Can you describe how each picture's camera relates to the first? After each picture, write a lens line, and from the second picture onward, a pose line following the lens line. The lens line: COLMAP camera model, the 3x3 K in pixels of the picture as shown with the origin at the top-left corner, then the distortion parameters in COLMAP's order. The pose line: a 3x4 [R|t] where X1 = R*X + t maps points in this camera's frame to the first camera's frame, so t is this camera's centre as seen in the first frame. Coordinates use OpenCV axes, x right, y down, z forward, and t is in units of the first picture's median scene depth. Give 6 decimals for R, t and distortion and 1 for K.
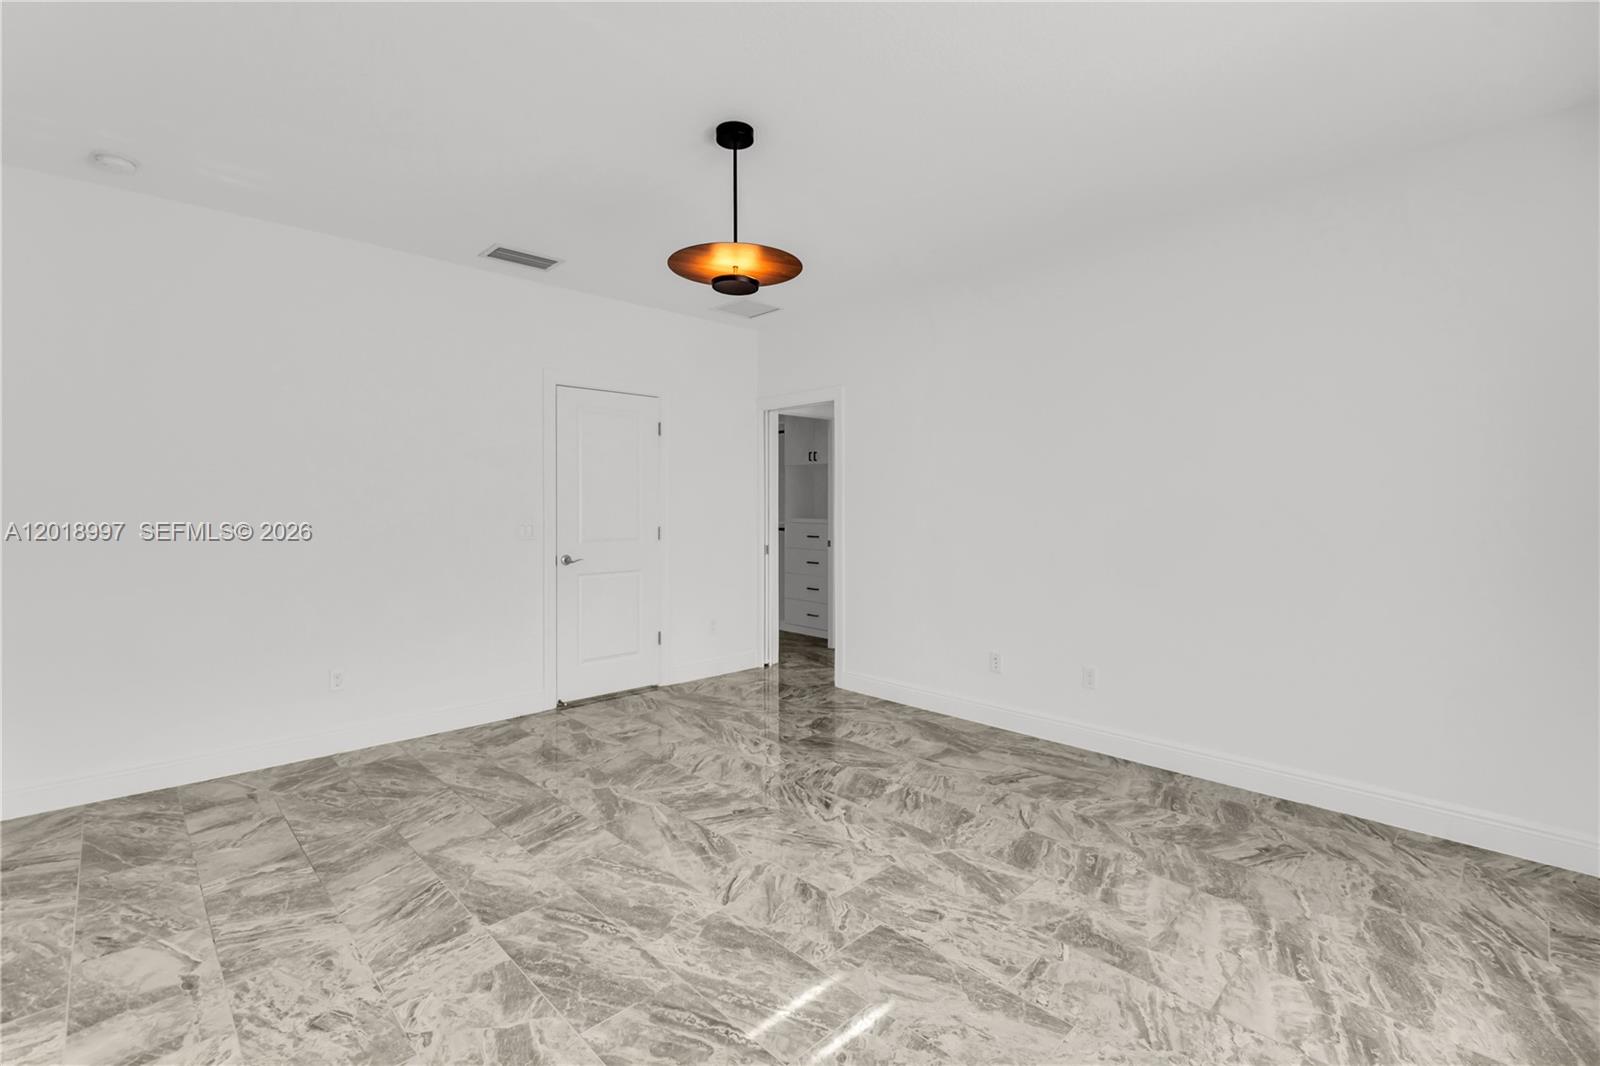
lens RADIAL K [[703.5, 0, 791.2], [0, 703.5, 522.7], [0, 0, 1]] dist [-0.004972, -0.000423]
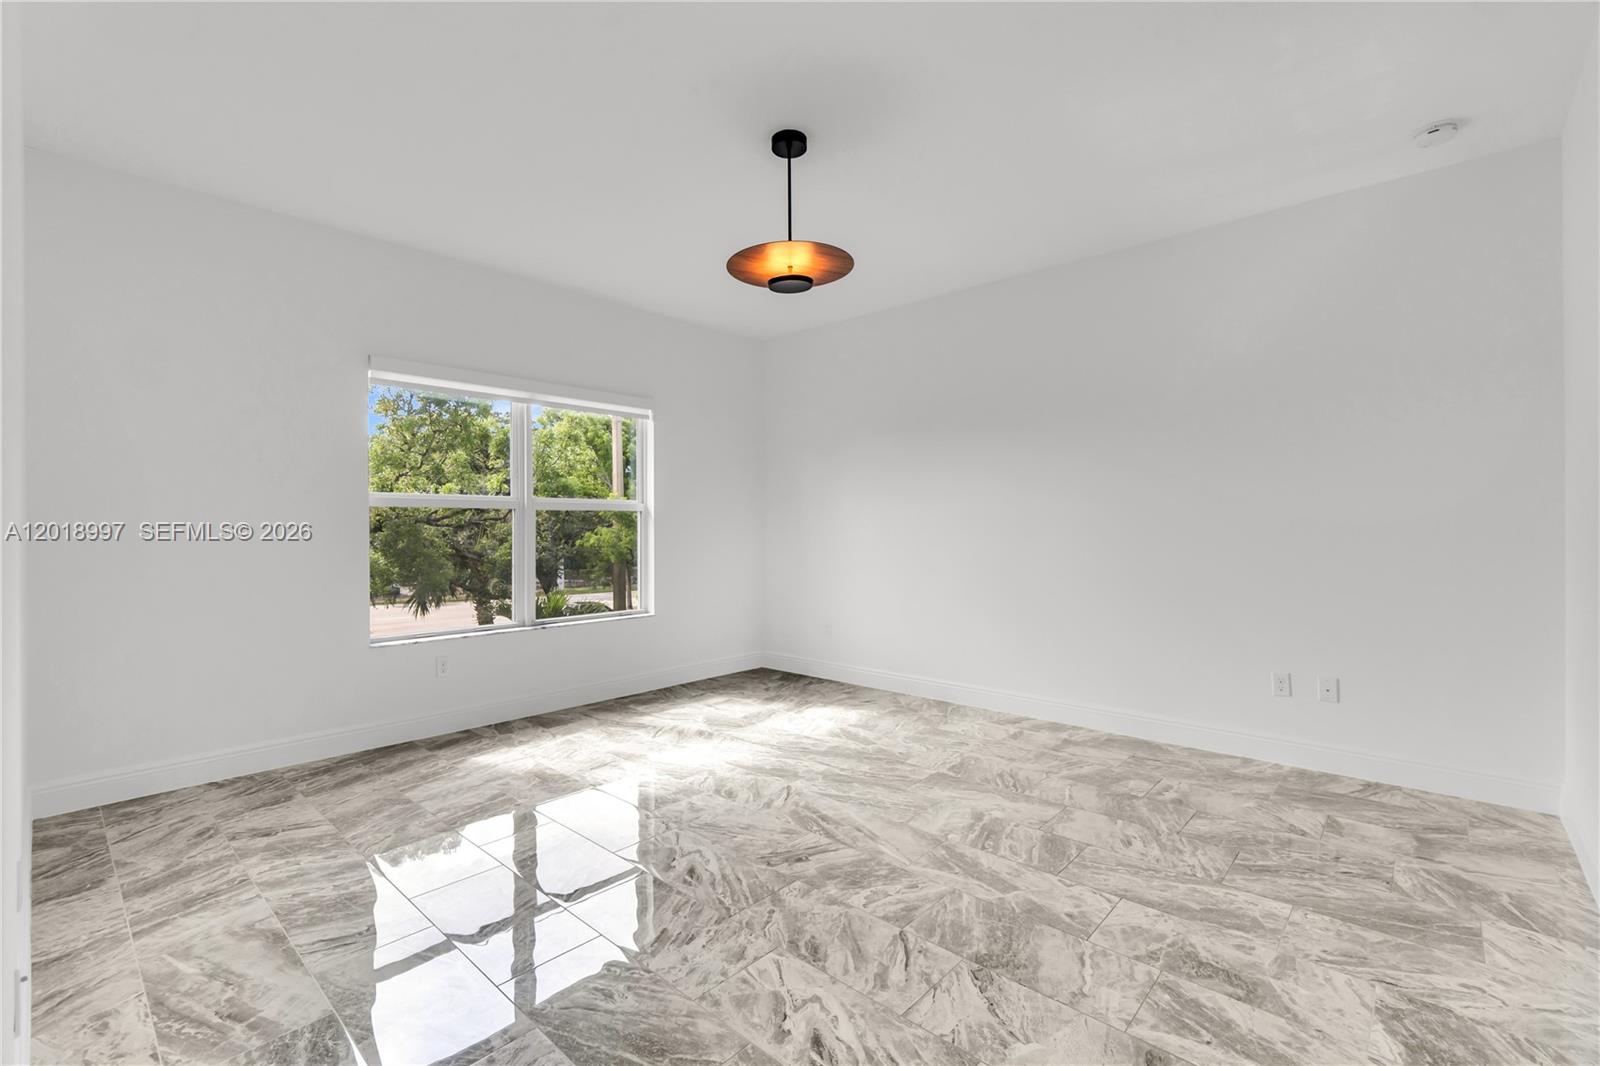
lens RADIAL K [[703.5, 0, 800.7], [0, 703.5, 524.6], [0, 0, 1]] dist [-0.004972, -0.000423]
pose [[-0.997315, 0.001284, -0.073217, -0.013683], [-0.000265, 0.999776, 0.021140, -0.000883], [0.073227, 0.021103, -0.997092, 1.859569]]
